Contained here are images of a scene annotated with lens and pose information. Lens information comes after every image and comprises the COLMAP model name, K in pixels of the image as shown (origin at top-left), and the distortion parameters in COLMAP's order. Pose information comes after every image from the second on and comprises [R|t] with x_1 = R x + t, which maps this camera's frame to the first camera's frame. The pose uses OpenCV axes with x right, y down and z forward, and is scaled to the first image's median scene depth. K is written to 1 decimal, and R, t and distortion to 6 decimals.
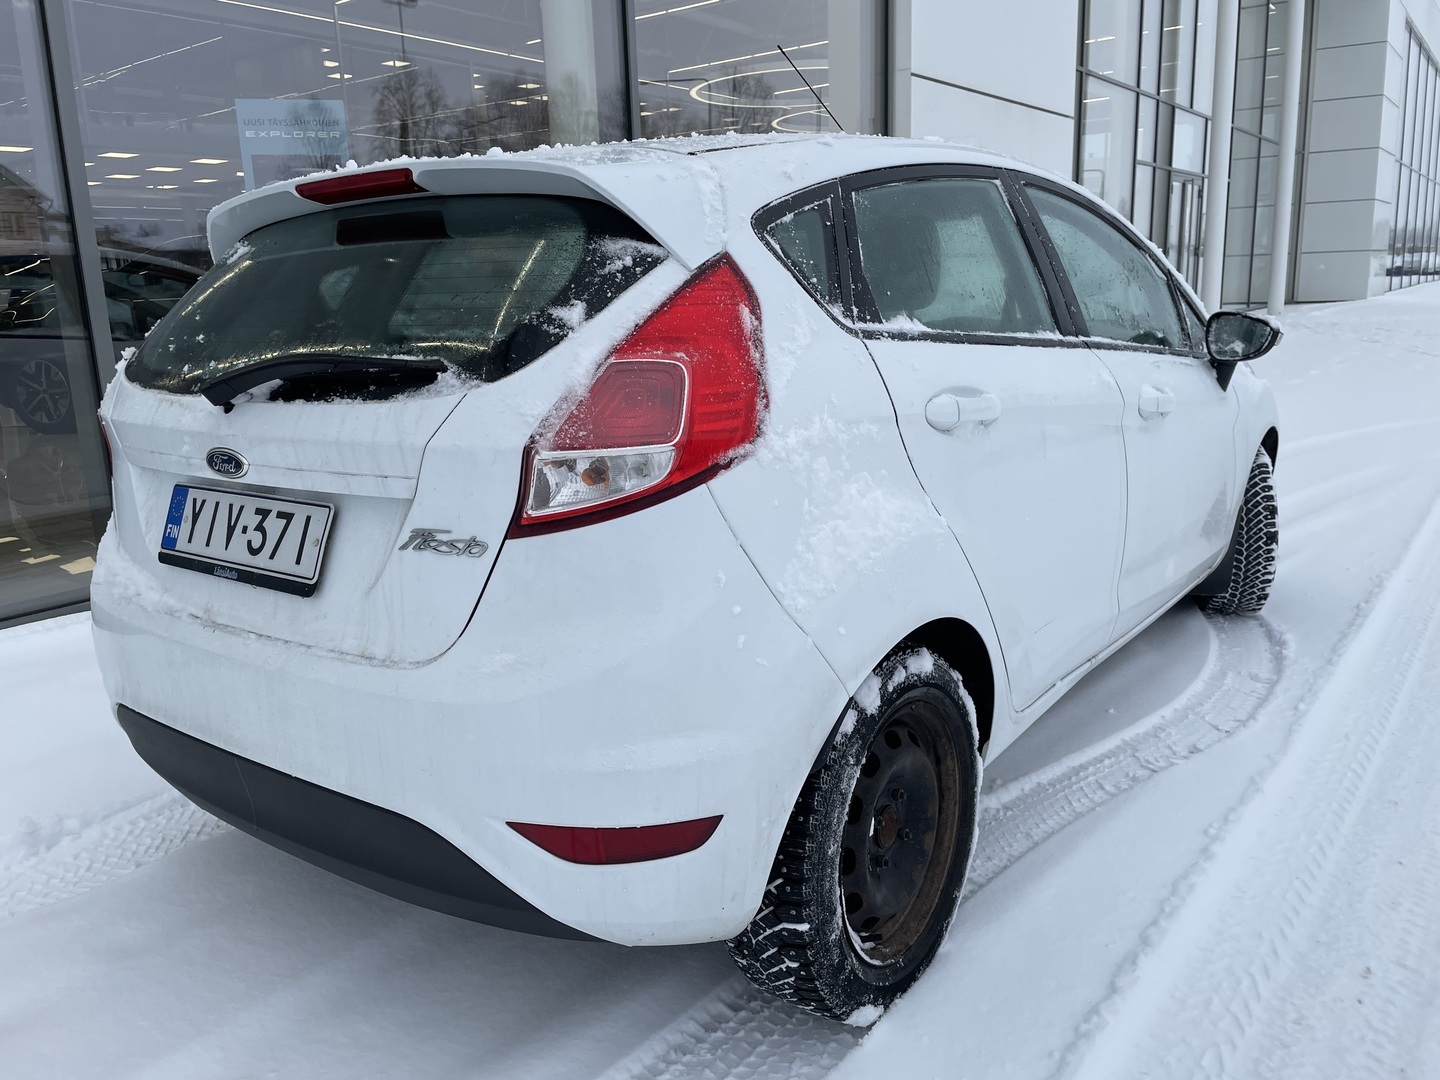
lens RADIAL K [[1119.5, 0, 720.0], [0, 1119.5, 512.4], [0, 0, 1]] dist [0.095796, -0.118578]
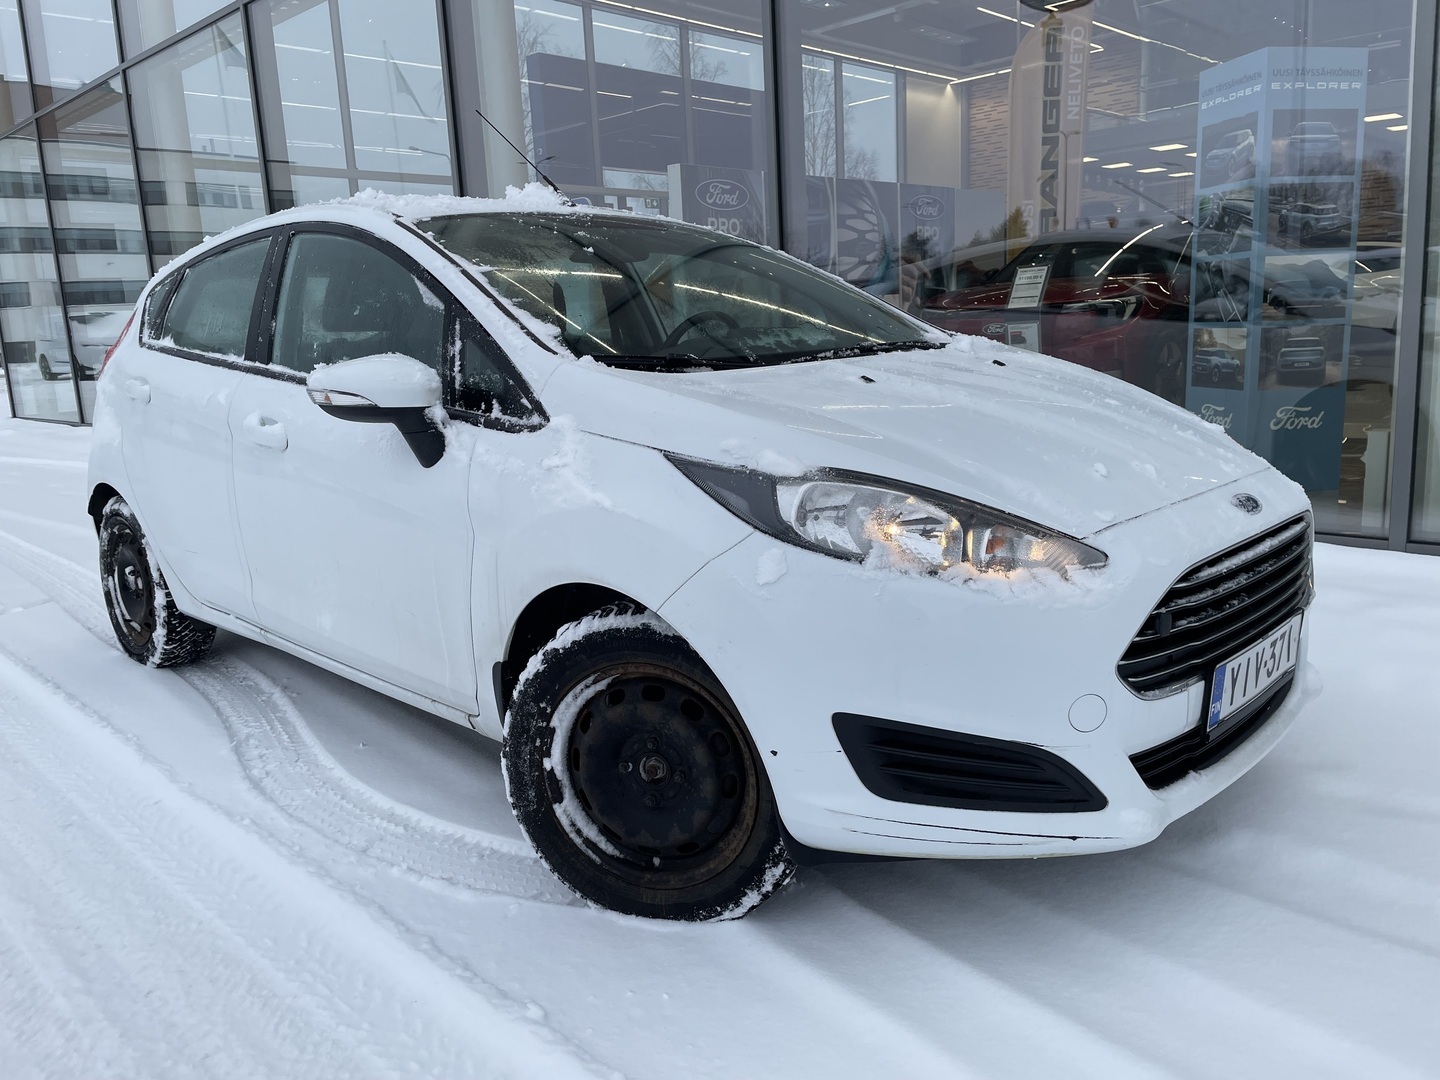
lens RADIAL K [[1119.5, 0, 720.0], [0, 1119.5, 512.4], [0, 0, 1]] dist [0.095796, -0.118578]
pose [[-0.134018, 0.224337, -0.965252, 0.635340], [-0.150270, 0.958175, 0.243556, -0.162236], [0.979519, 0.177689, -0.094701, 0.712430]]
